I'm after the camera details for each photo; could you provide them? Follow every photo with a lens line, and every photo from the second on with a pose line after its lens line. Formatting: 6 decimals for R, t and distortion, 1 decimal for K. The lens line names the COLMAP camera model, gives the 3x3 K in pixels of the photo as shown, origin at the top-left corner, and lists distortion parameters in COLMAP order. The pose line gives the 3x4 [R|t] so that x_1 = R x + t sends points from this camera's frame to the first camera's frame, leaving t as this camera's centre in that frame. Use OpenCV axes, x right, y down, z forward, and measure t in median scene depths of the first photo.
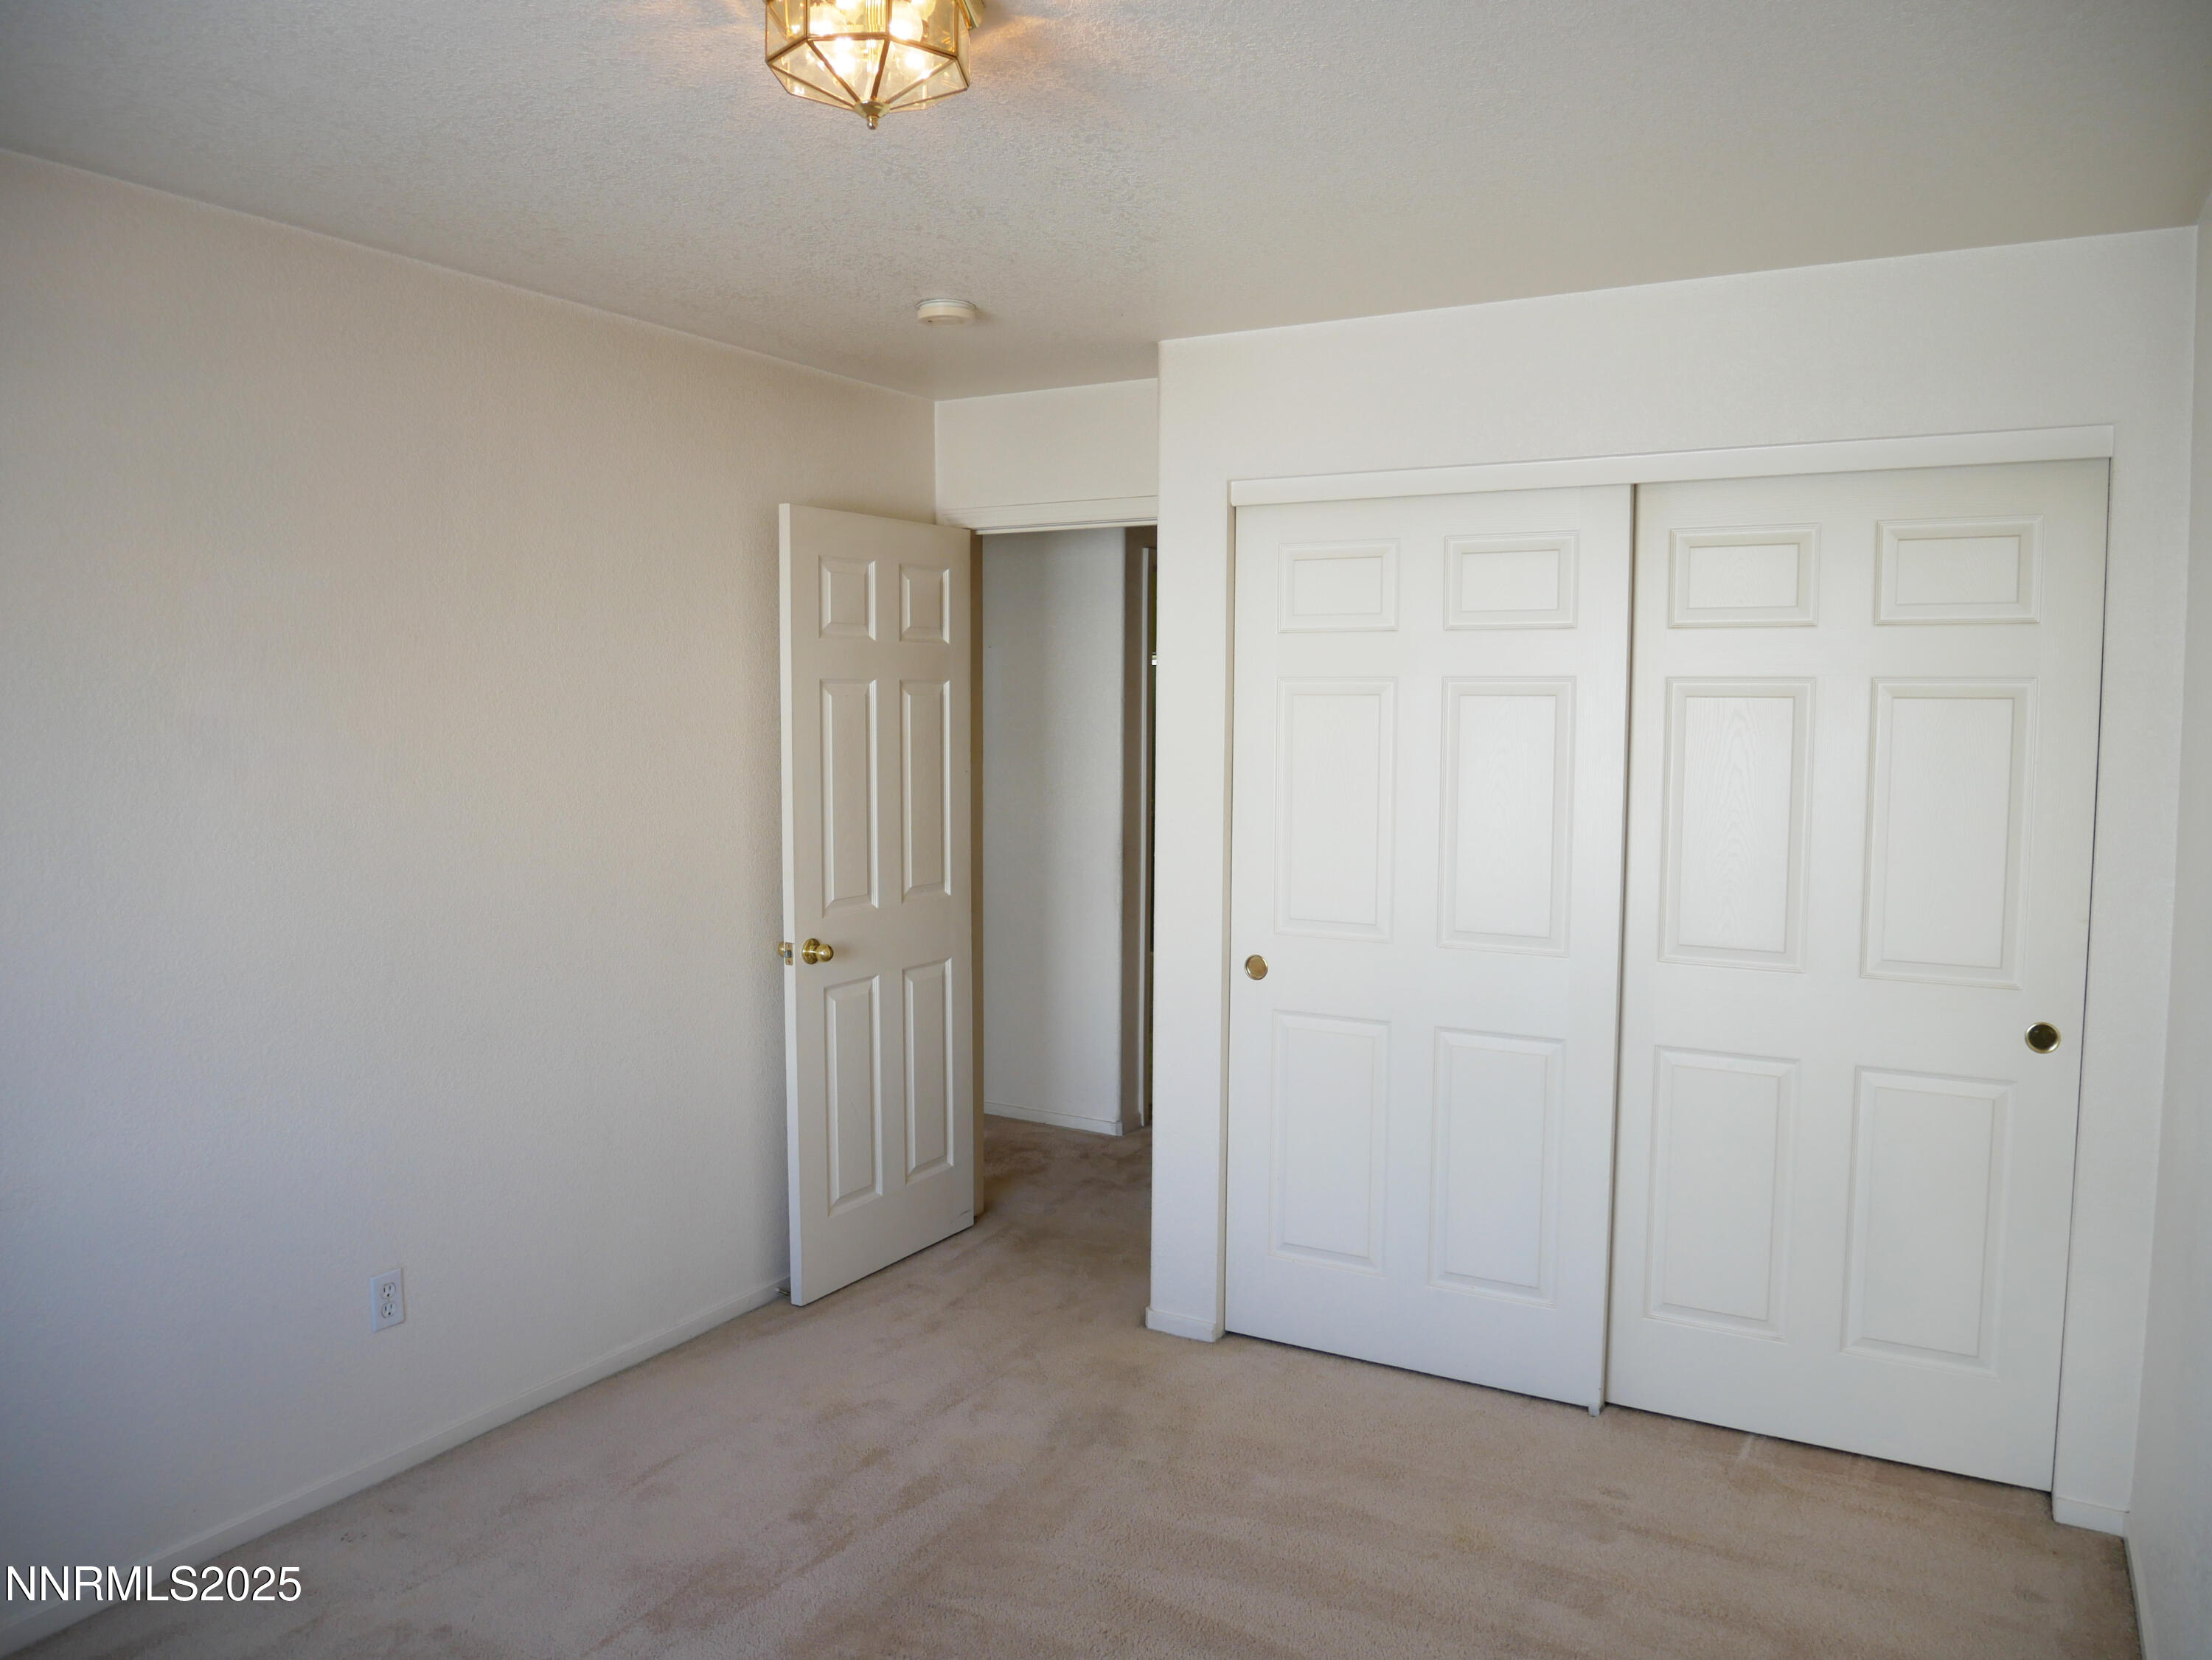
lens RADIAL K [[1528.0, 0, 1104.1], [0, 1528.0, 743.6], [0, 0, 1]] dist [-0.071738, 0.002673]
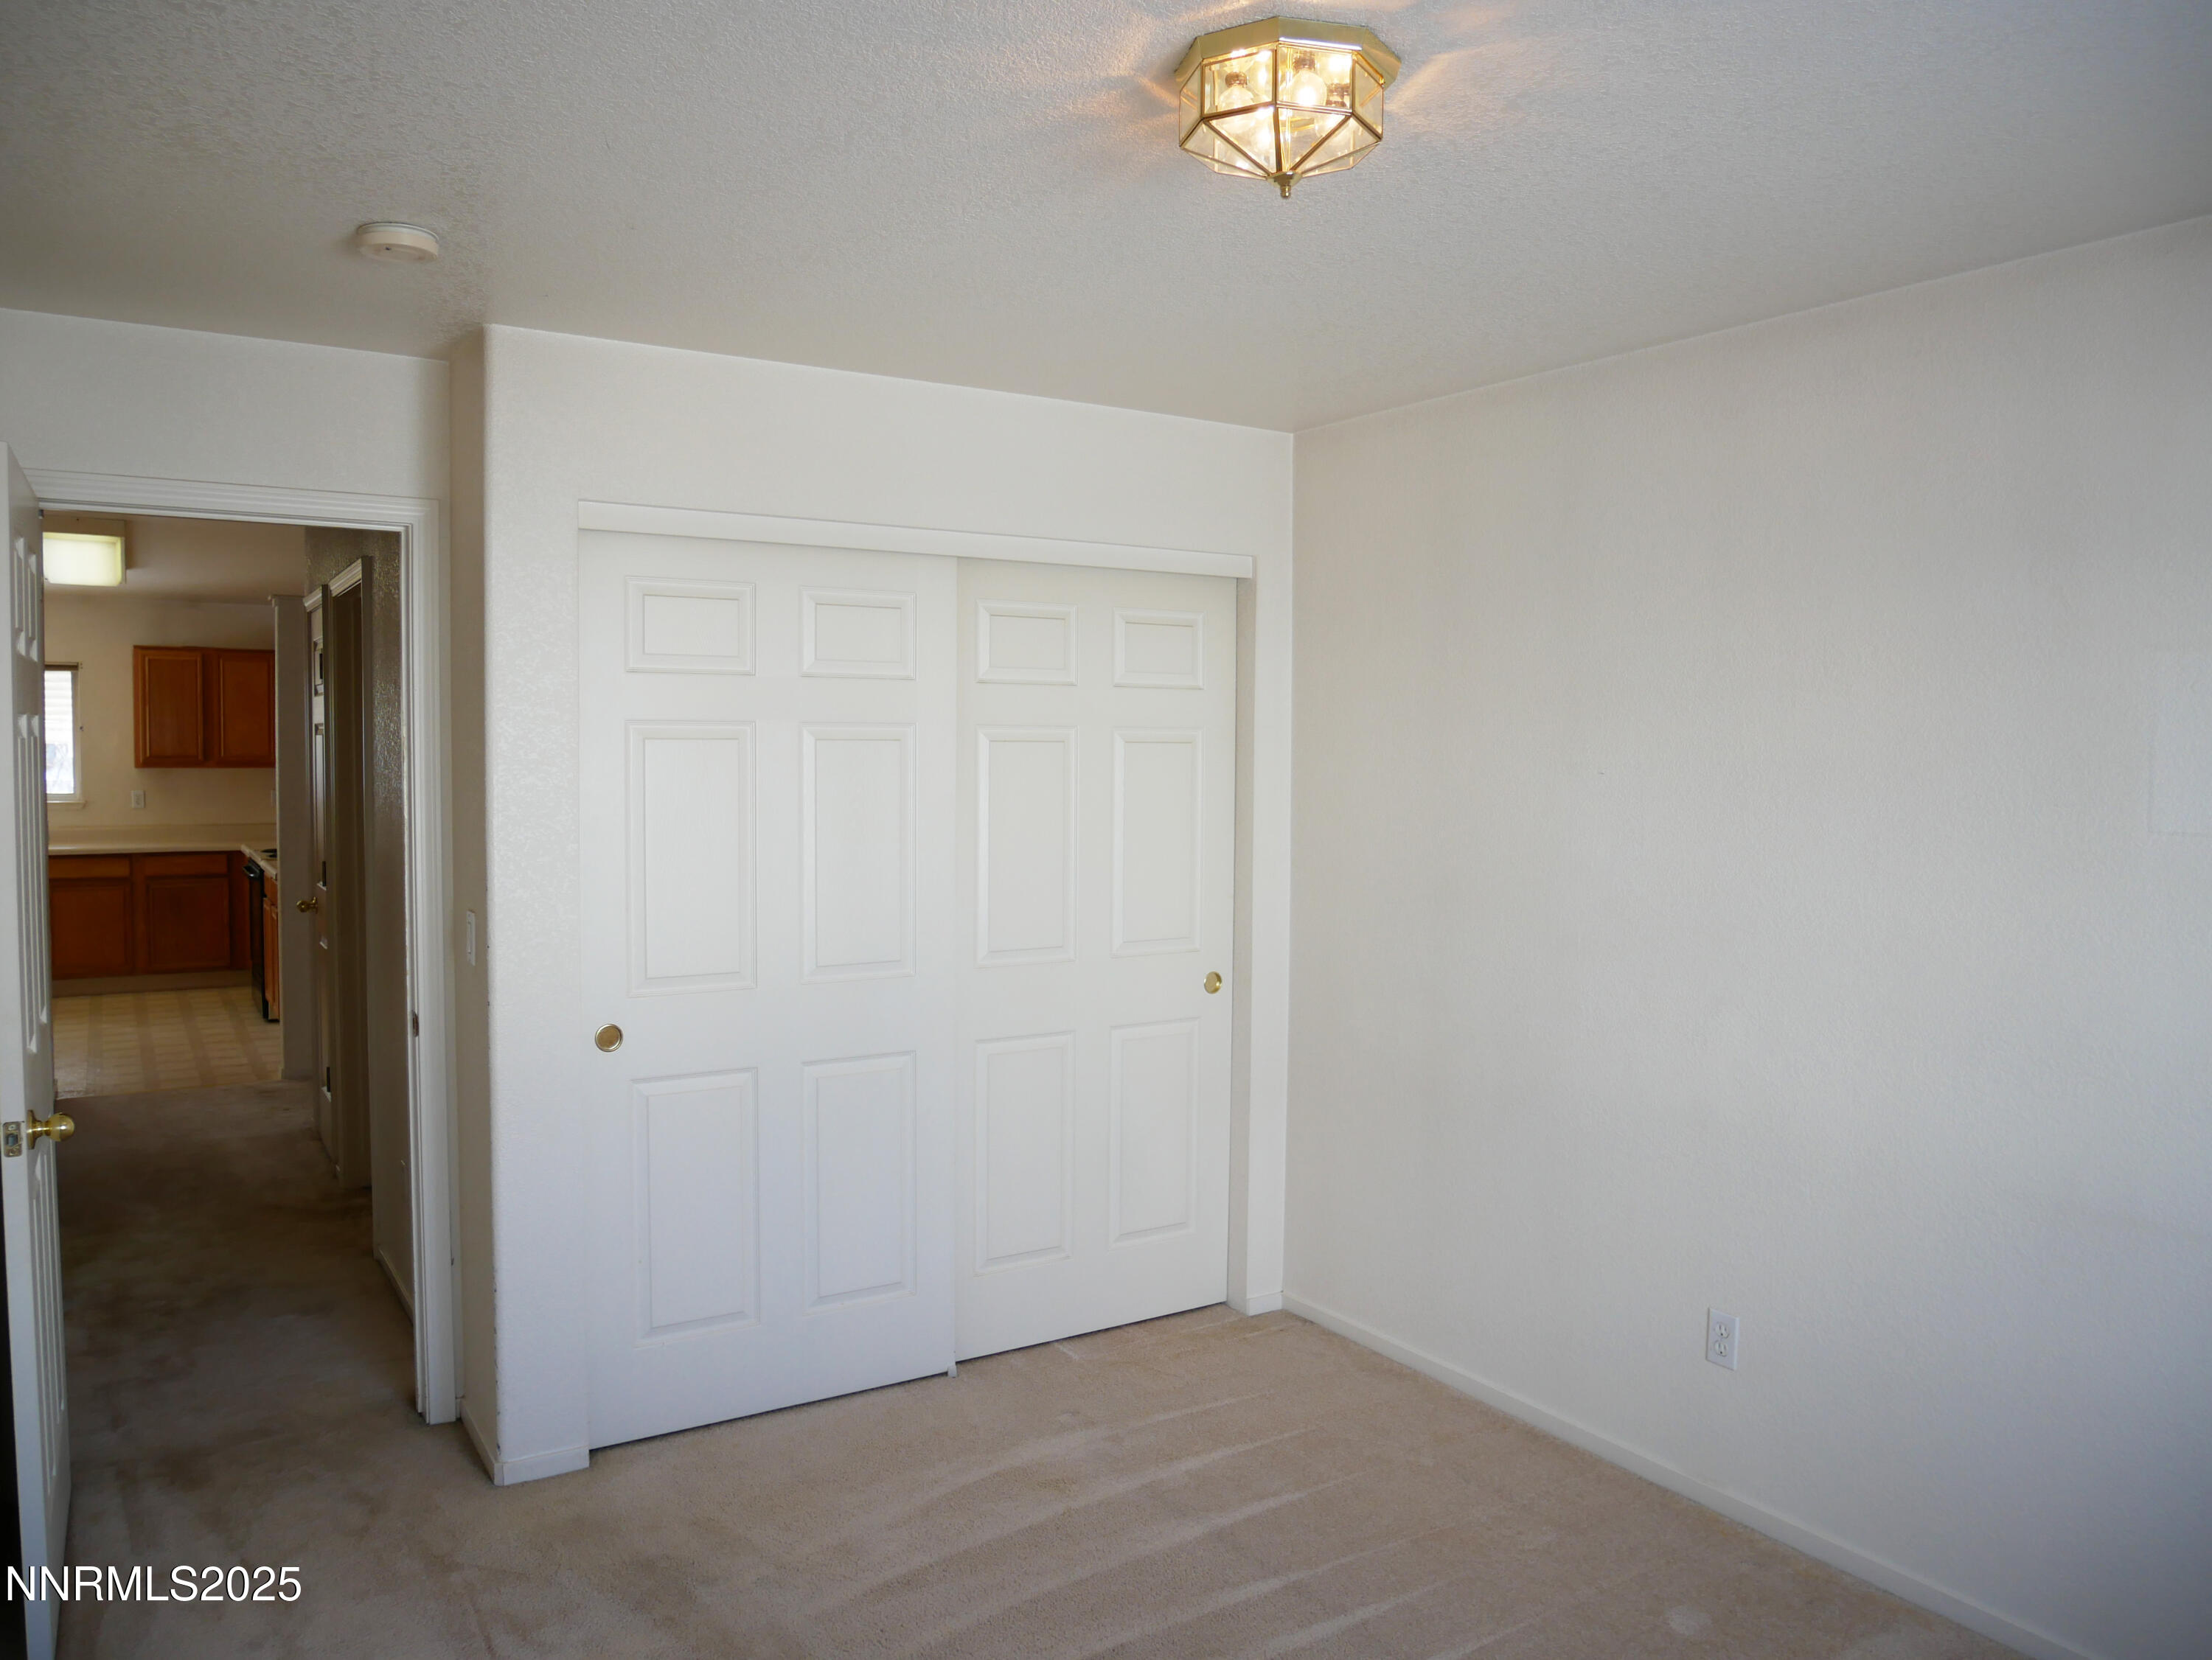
lens RADIAL K [[1528.0, 0, 1104.1], [0, 1528.0, 743.6], [0, 0, 1]] dist [-0.071738, 0.002673]
pose [[0.478996, -0.001151, 0.877816, -0.572943], [0.023217, 0.999666, -0.011359, -0.012009], [-0.877510, 0.025821, 0.478862, 0.316798]]
